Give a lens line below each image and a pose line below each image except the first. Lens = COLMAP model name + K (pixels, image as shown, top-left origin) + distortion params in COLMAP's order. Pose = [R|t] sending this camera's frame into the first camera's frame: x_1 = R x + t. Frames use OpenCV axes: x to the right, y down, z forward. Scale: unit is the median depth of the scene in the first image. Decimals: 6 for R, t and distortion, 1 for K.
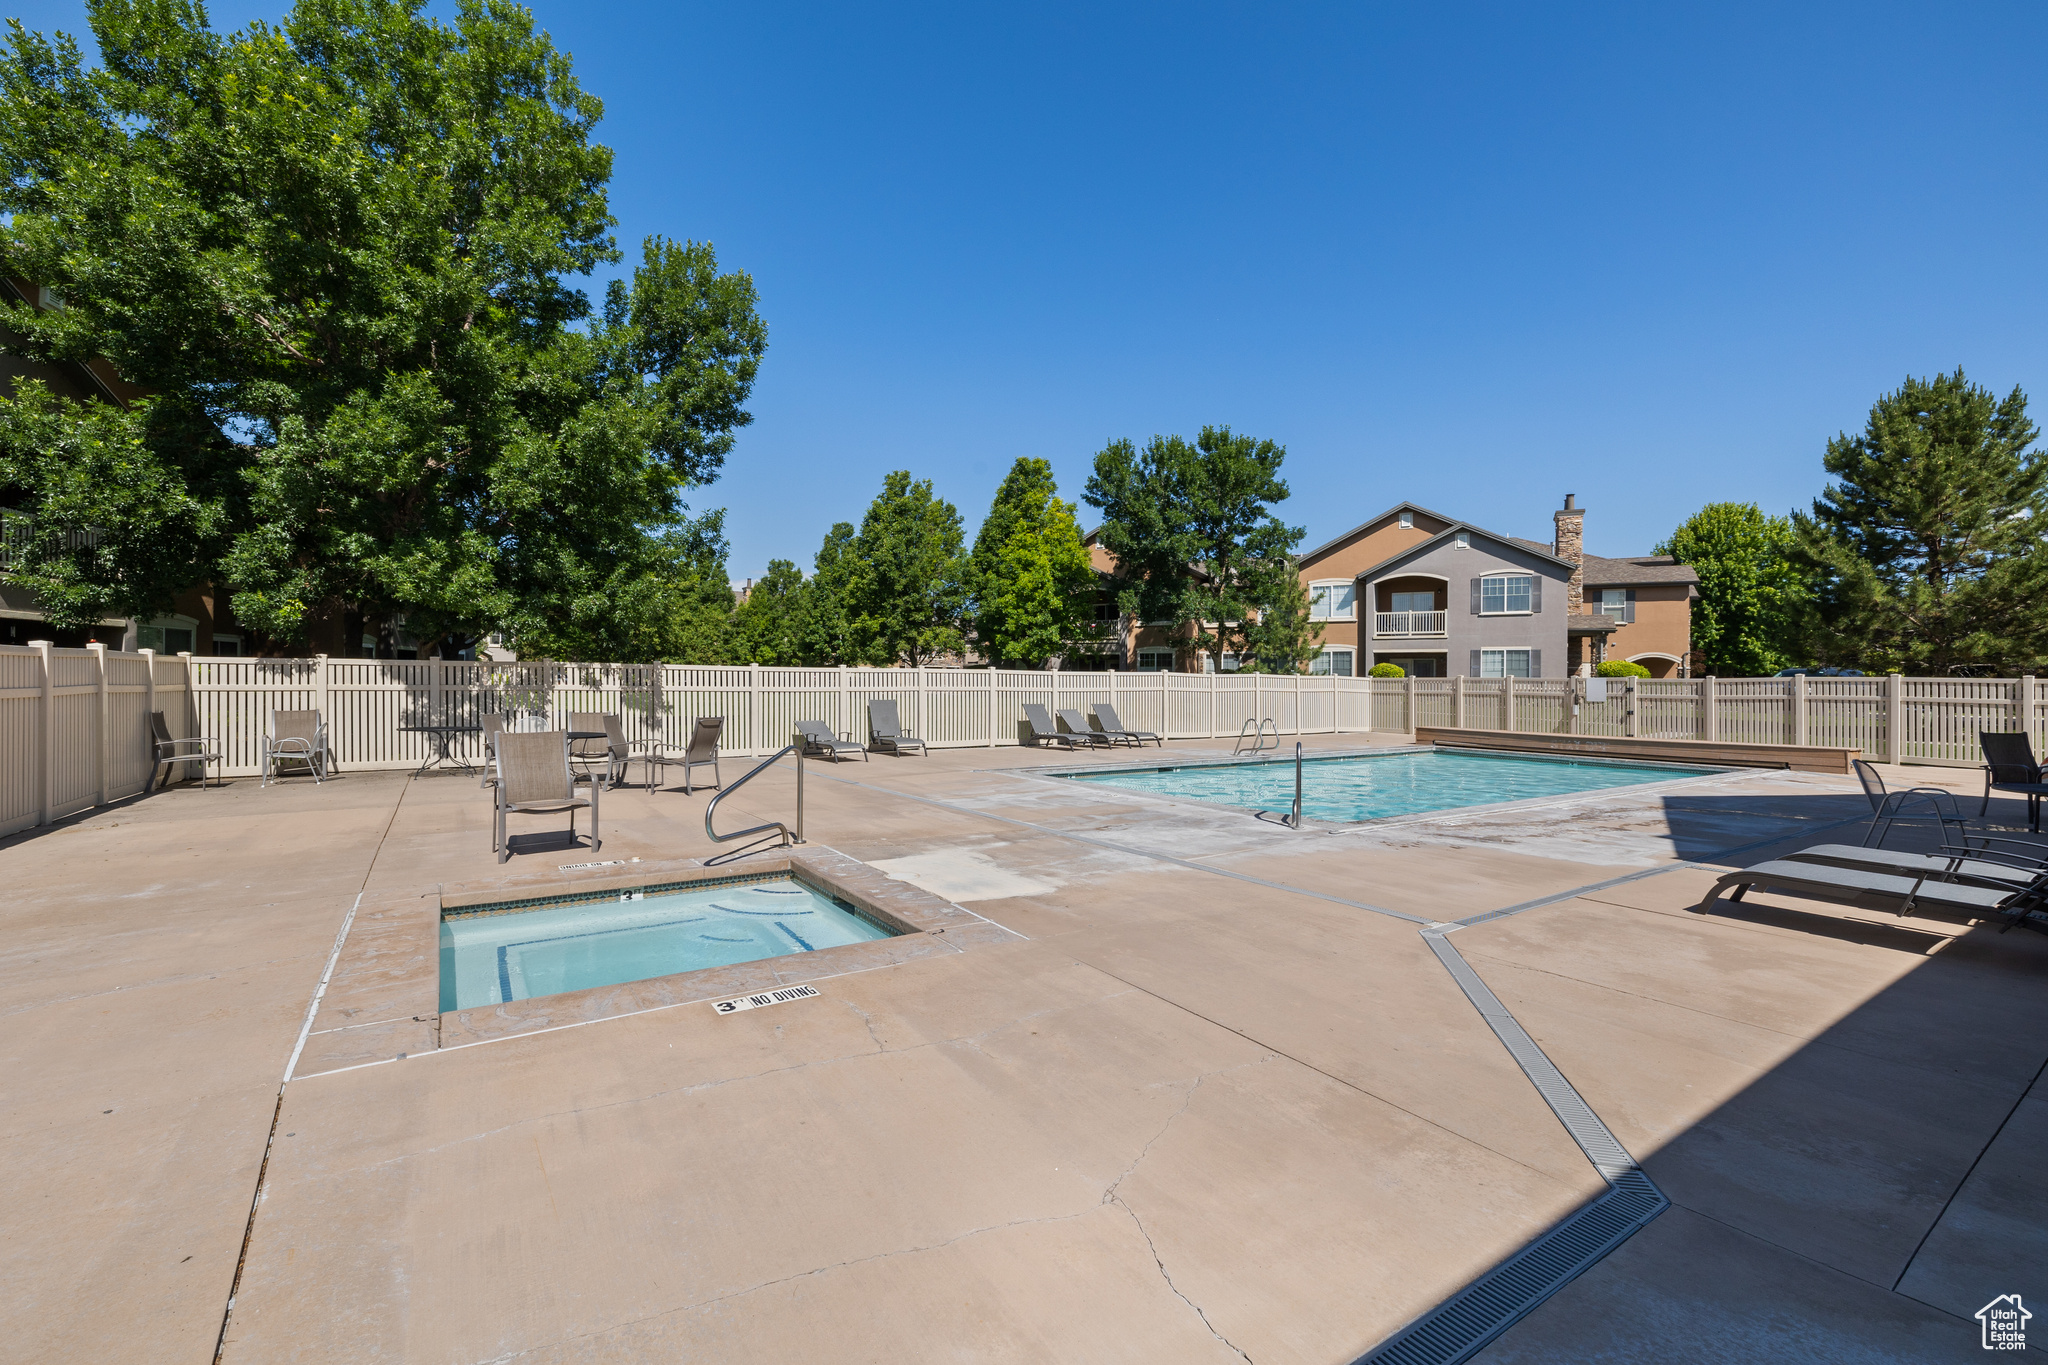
lens RADIAL K [[873.7, 0, 1024.0], [0, 873.7, 682.5], [0, 0, 1]] dist [0.000401, -0.000039]
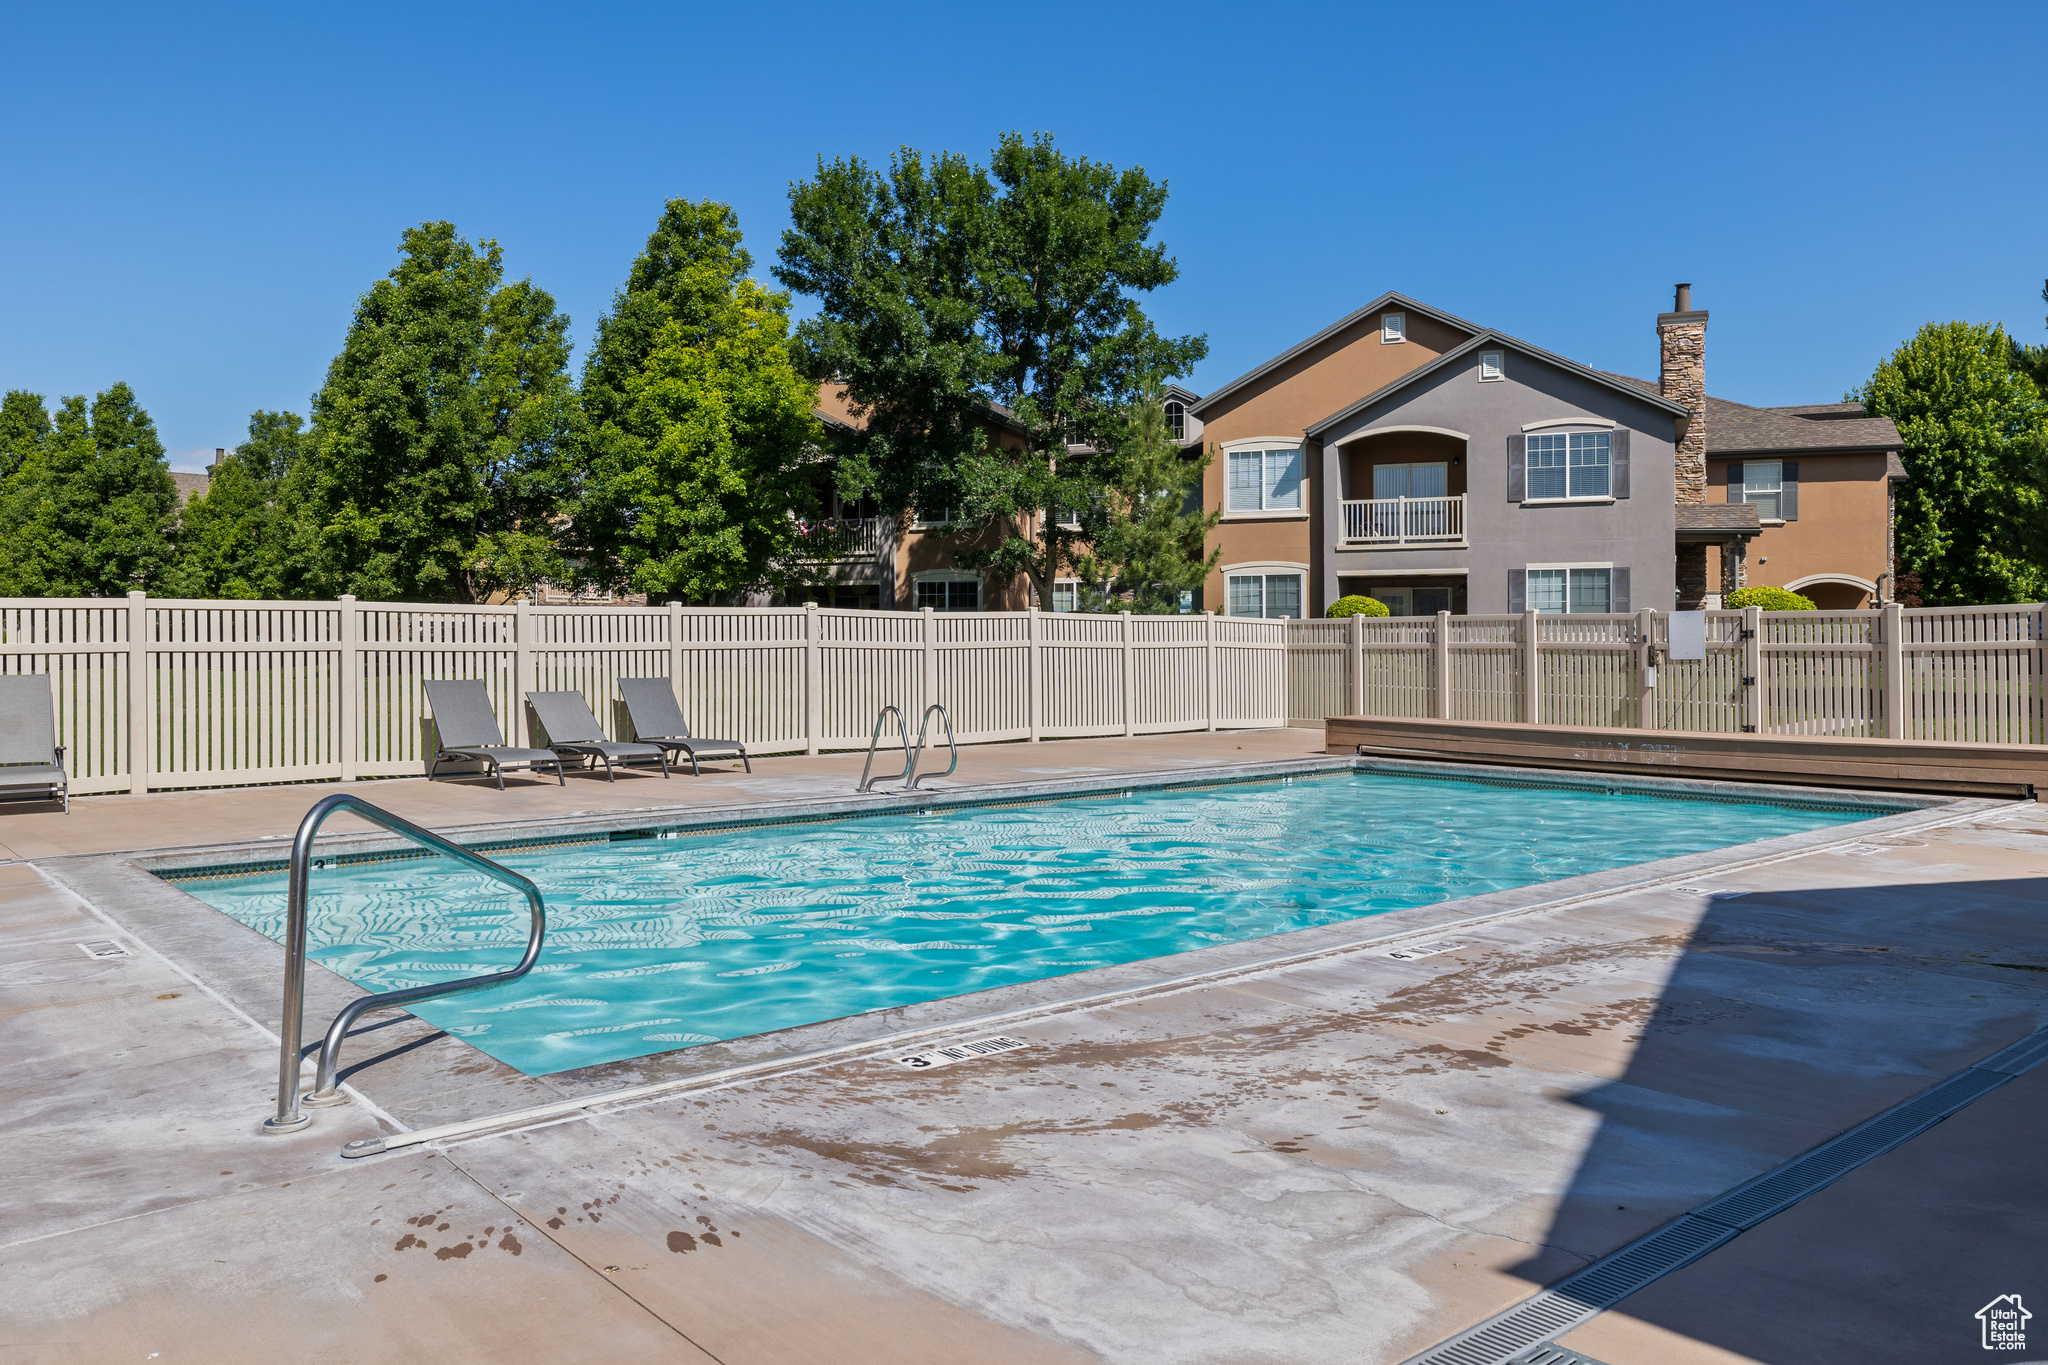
lens RADIAL K [[1503.7, 0, 1022.9], [0, 1503.7, 651.7], [0, 0, 1]] dist [-0.006704, 0.002525]
pose [[0.993323, -0.012389, 0.114696, 0.102221], [0.011873, 0.999916, 0.005181, 0.004817], [-0.114751, -0.003785, 0.993387, 0.110740]]
